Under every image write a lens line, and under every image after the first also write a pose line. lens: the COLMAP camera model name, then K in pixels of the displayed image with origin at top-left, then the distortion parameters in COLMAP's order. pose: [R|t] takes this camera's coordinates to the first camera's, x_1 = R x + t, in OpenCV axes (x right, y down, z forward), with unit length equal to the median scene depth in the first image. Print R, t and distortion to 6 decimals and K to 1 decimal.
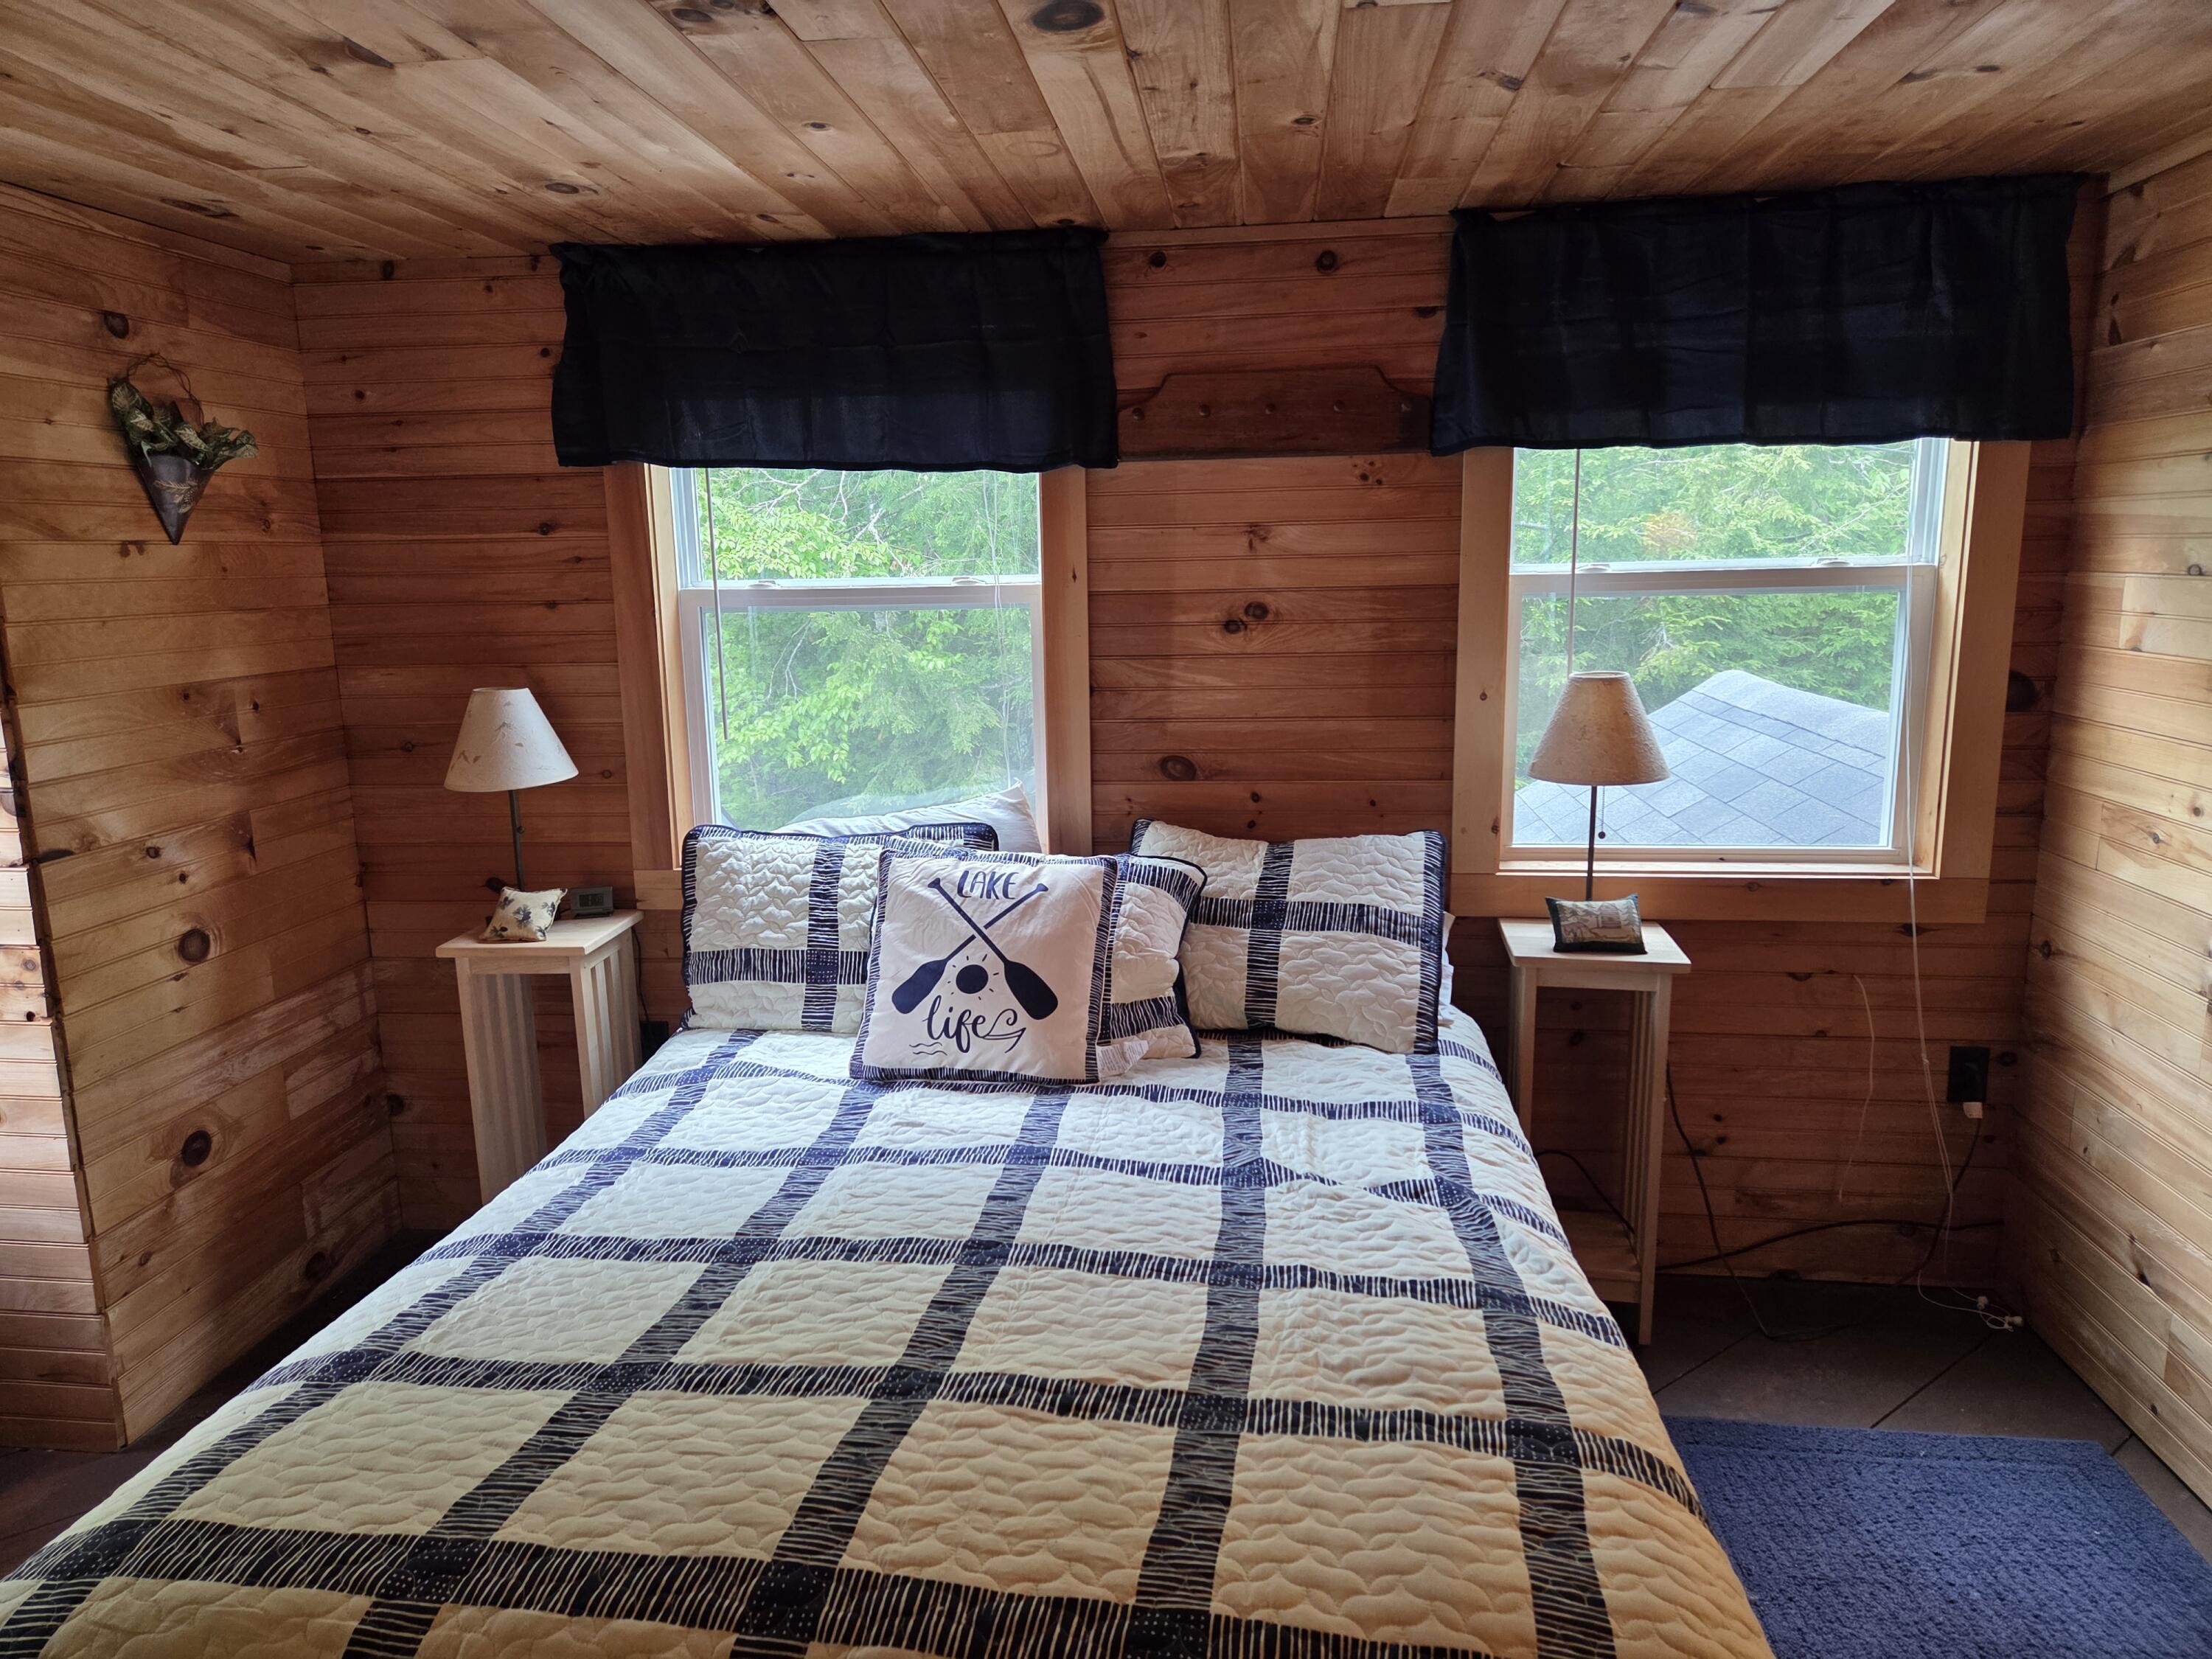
lens RADIAL K [[1459.6, 0, 1088.1], [0, 1459.6, 823.0], [0, 0, 1]] dist [0.049374, -0.059128]
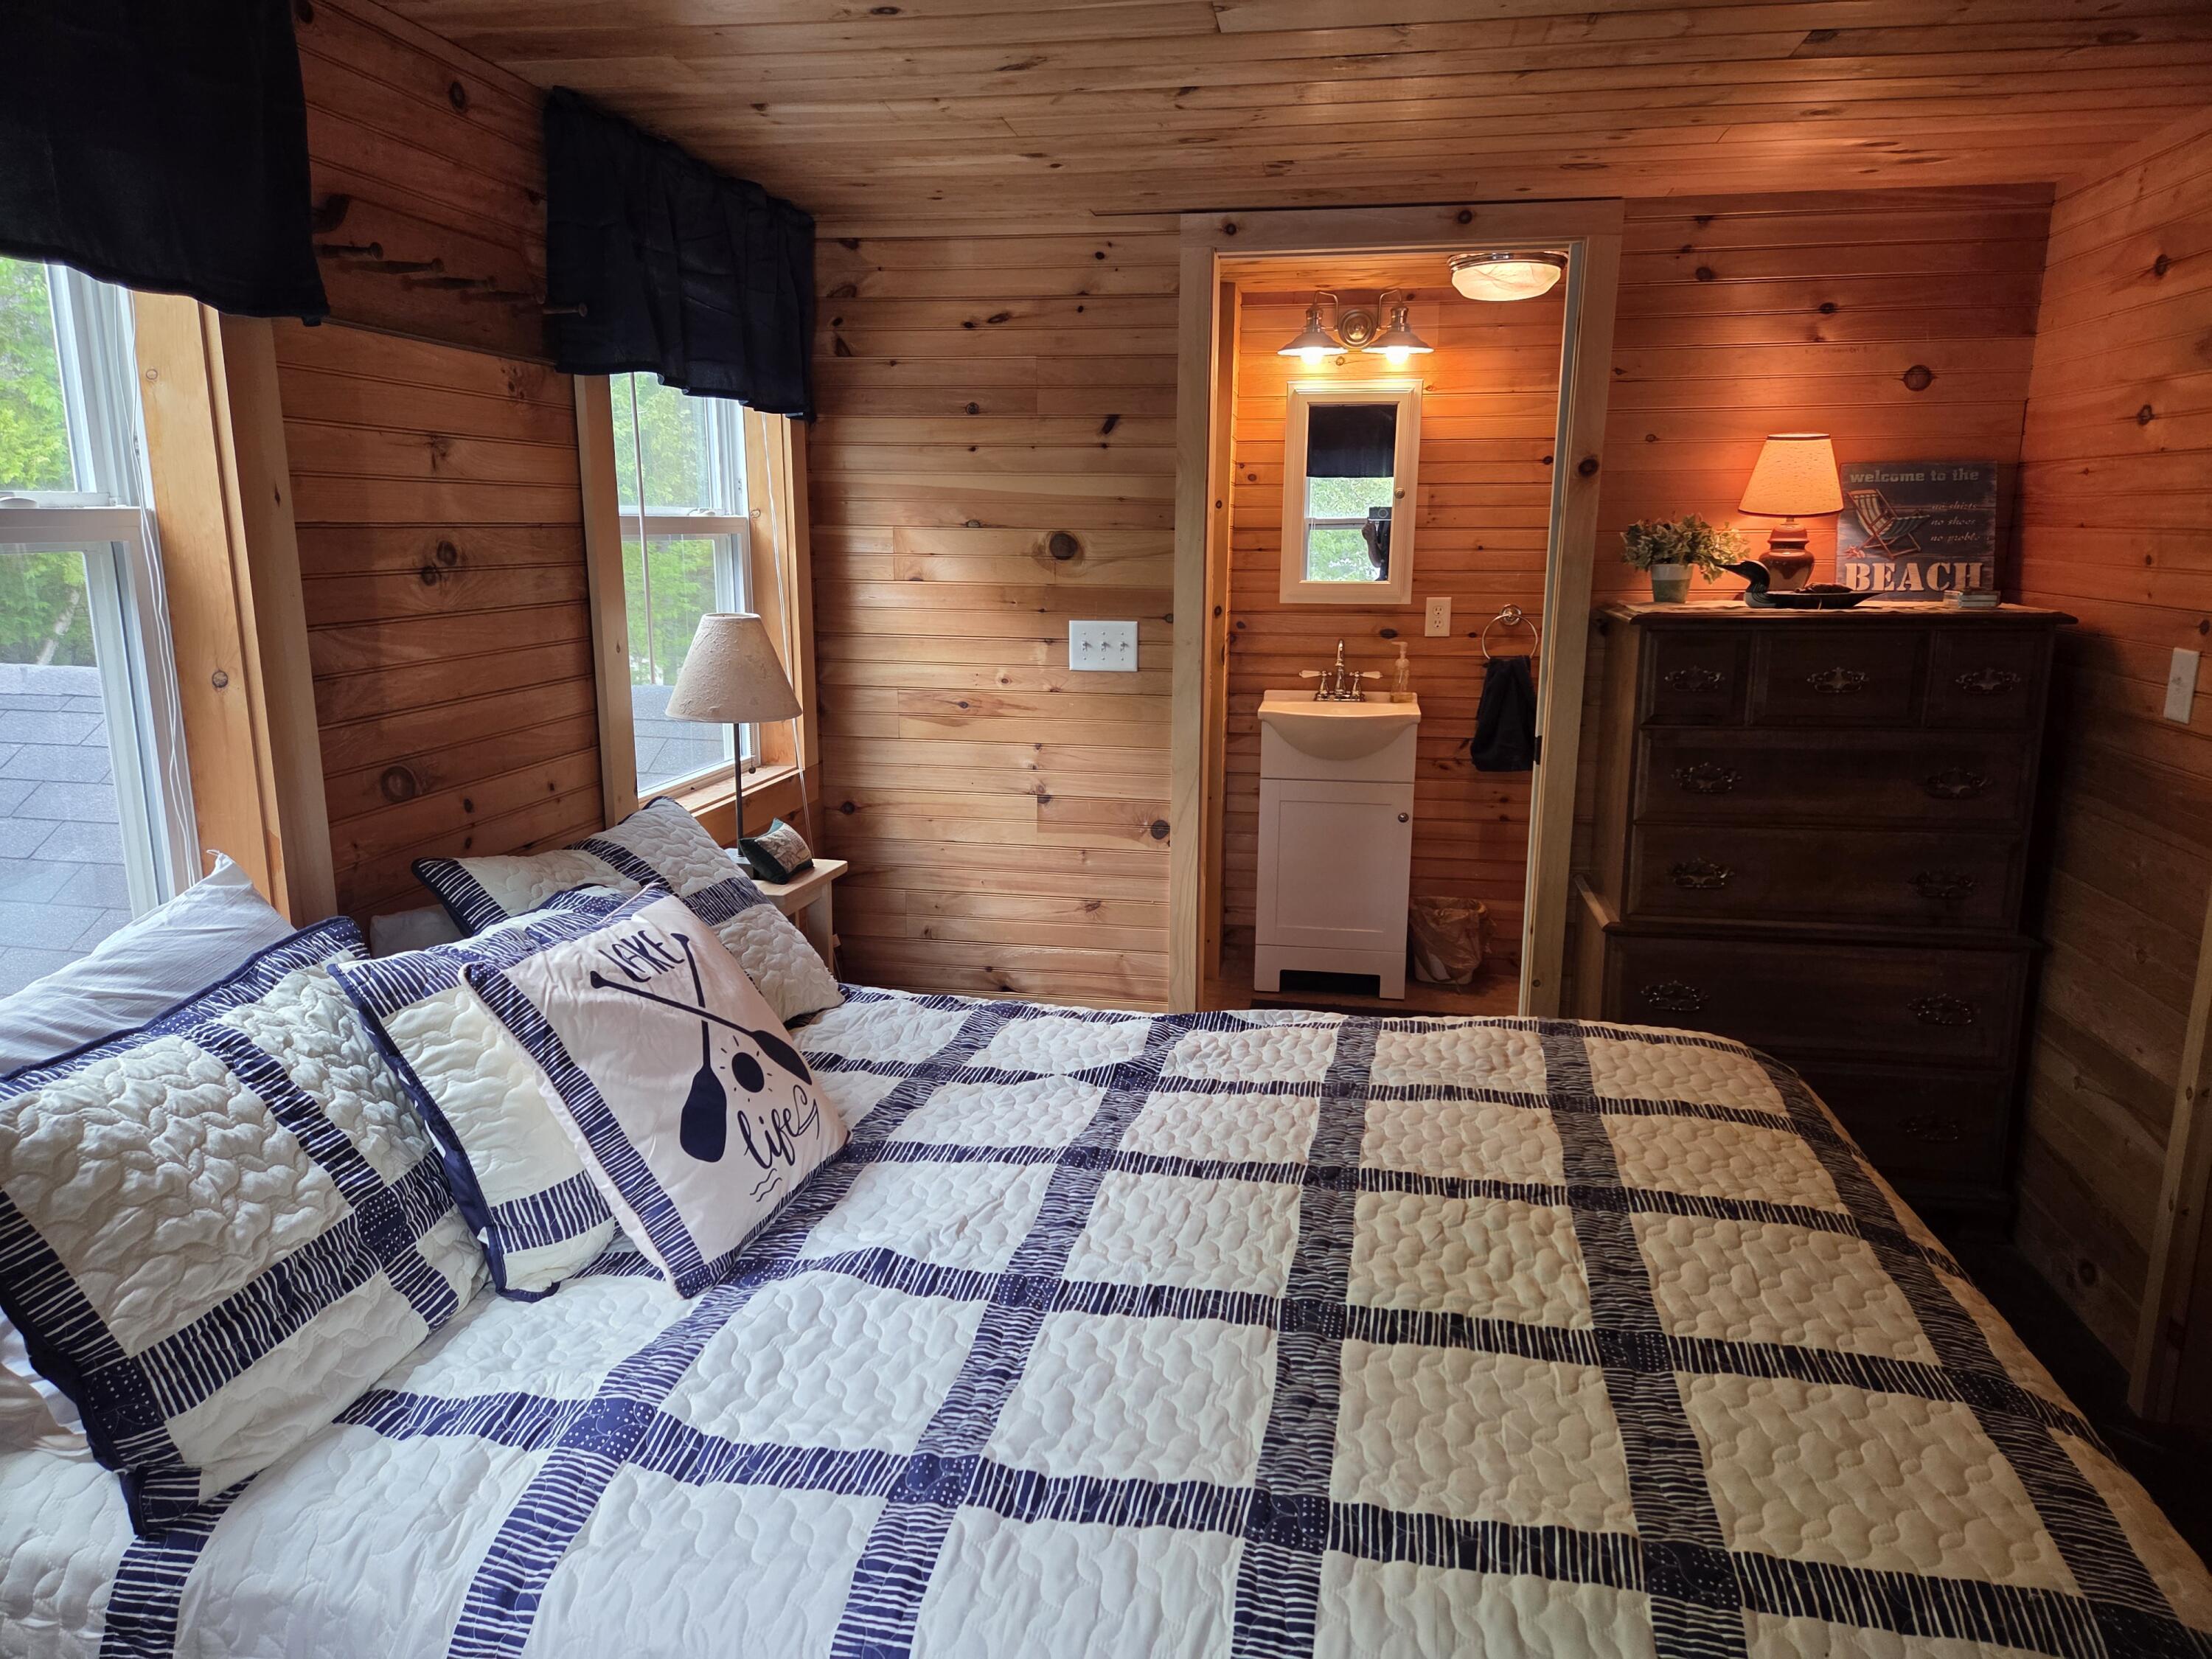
lens RADIAL K [[1467.8, 0, 1116.2], [0, 1467.8, 820.3], [0, 0, 1]] dist [0.075652, -0.071316]
pose [[0.038247, -0.178816, 0.983139, -0.667872], [0.159775, 0.972295, 0.170628, -0.093293], [-0.986412, 0.150555, 0.065758, 0.673068]]
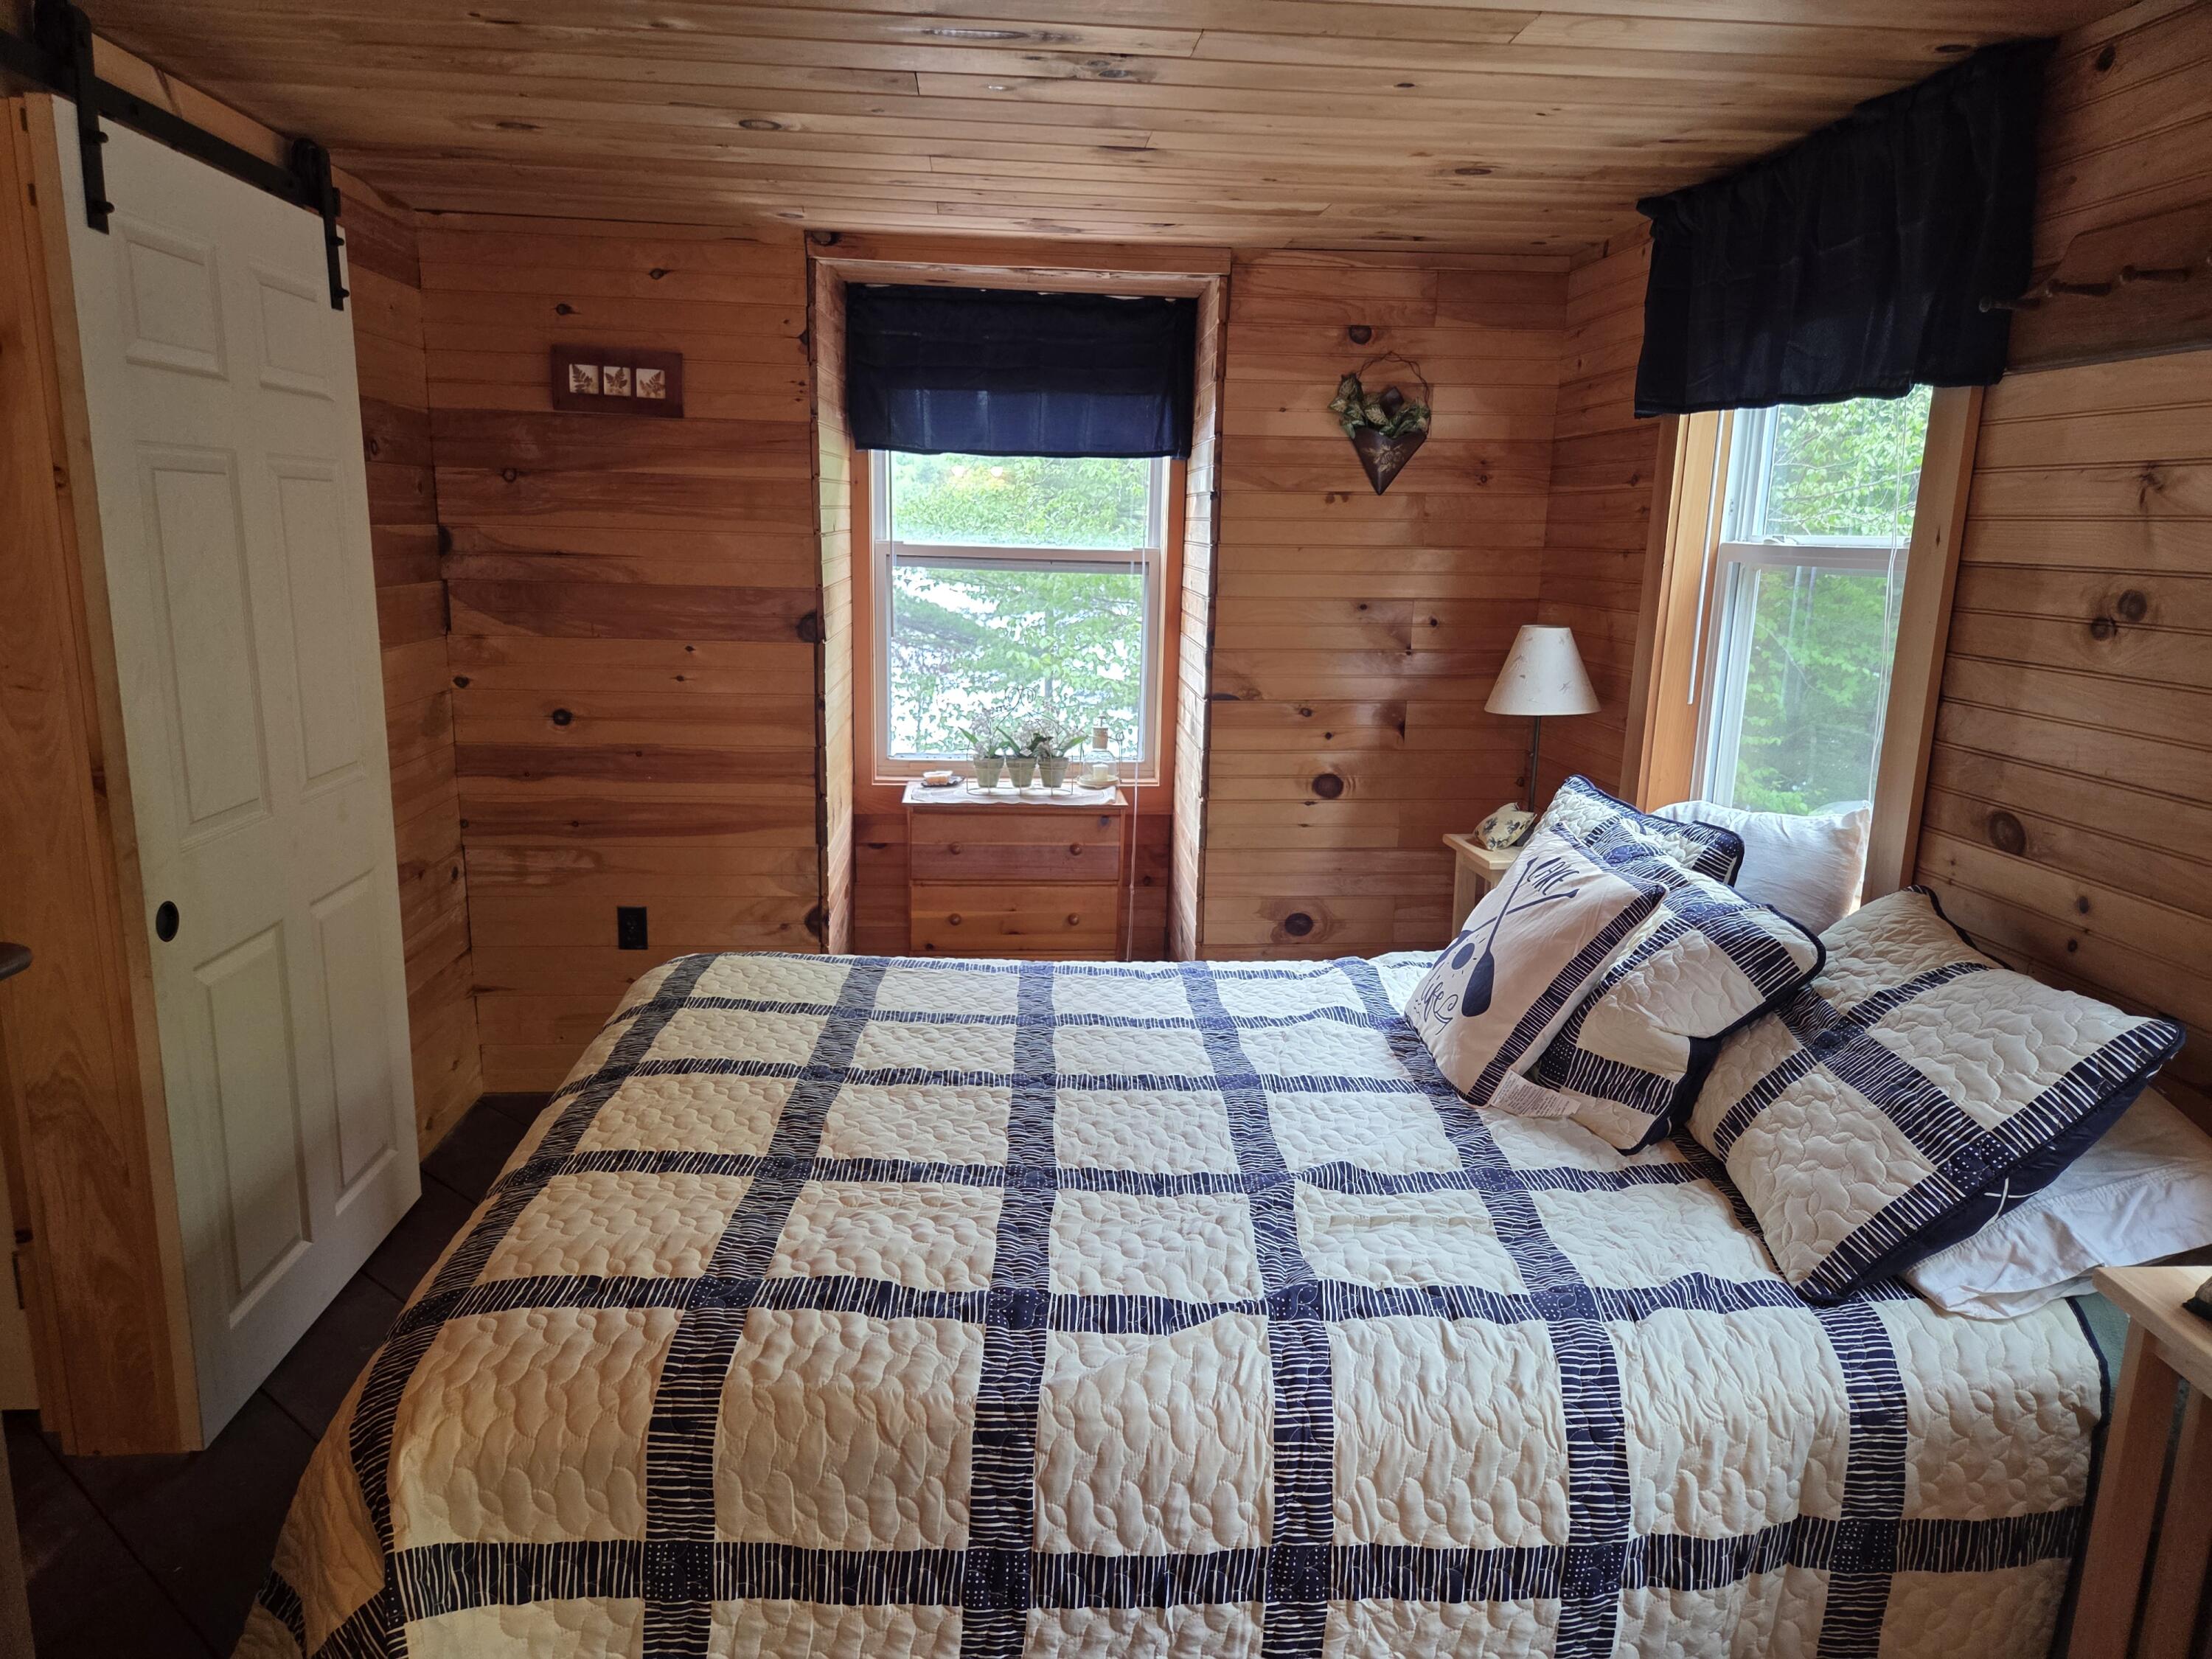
lens RADIAL K [[1467.8, 0, 1116.2], [0, 1467.8, 820.3], [0, 0, 1]] dist [0.075652, -0.071316]
pose [[0.196878, 0.215873, -0.956367, 0.683958], [-0.193532, 0.964822, 0.177941, -0.092601], [0.961137, 0.150055, 0.231730, 0.486502]]
